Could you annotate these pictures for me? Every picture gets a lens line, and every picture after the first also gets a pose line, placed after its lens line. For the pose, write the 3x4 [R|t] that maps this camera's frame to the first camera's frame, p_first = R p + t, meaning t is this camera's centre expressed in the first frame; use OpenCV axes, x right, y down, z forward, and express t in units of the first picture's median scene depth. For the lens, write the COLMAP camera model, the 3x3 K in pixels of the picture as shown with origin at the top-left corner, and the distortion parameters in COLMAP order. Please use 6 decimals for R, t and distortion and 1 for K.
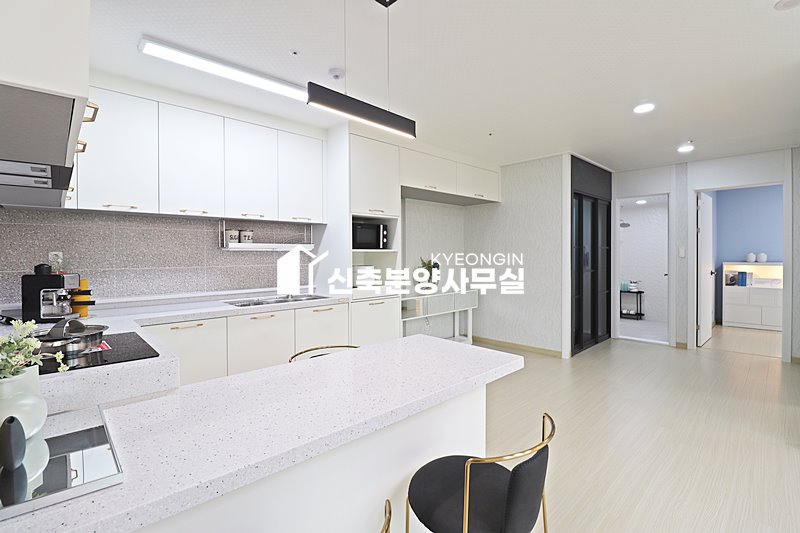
lens RADIAL K [[369.7, 0, 401.7], [0, 369.7, 255.8], [0, 0, 1]] dist [-0.011127, -0.006415]
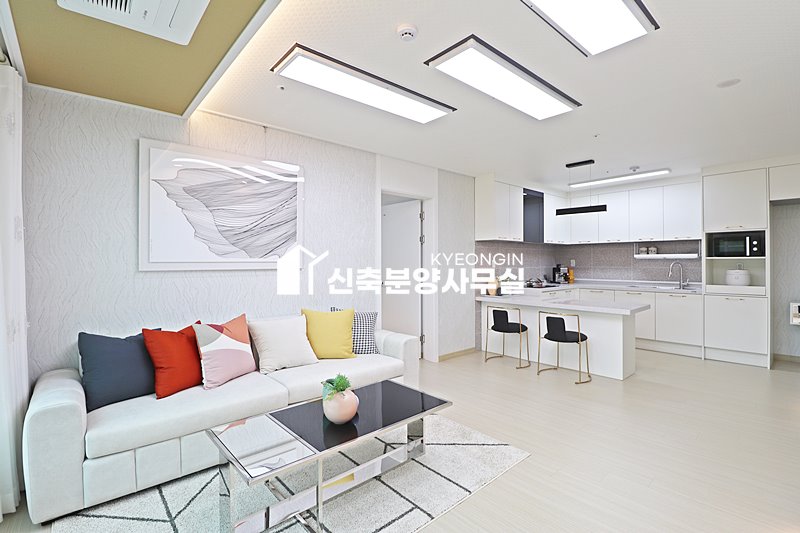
lens RADIAL K [[369.7, 0, 401.6], [0, 369.7, 260.3], [0, 0, 1]] dist [-0.011127, -0.006415]
pose [[-0.036446, 0.001793, -0.999334, 1.172282], [-0.000146, 0.999998, 0.001800, -0.007661], [0.999336, 0.000212, -0.036446, -0.105380]]
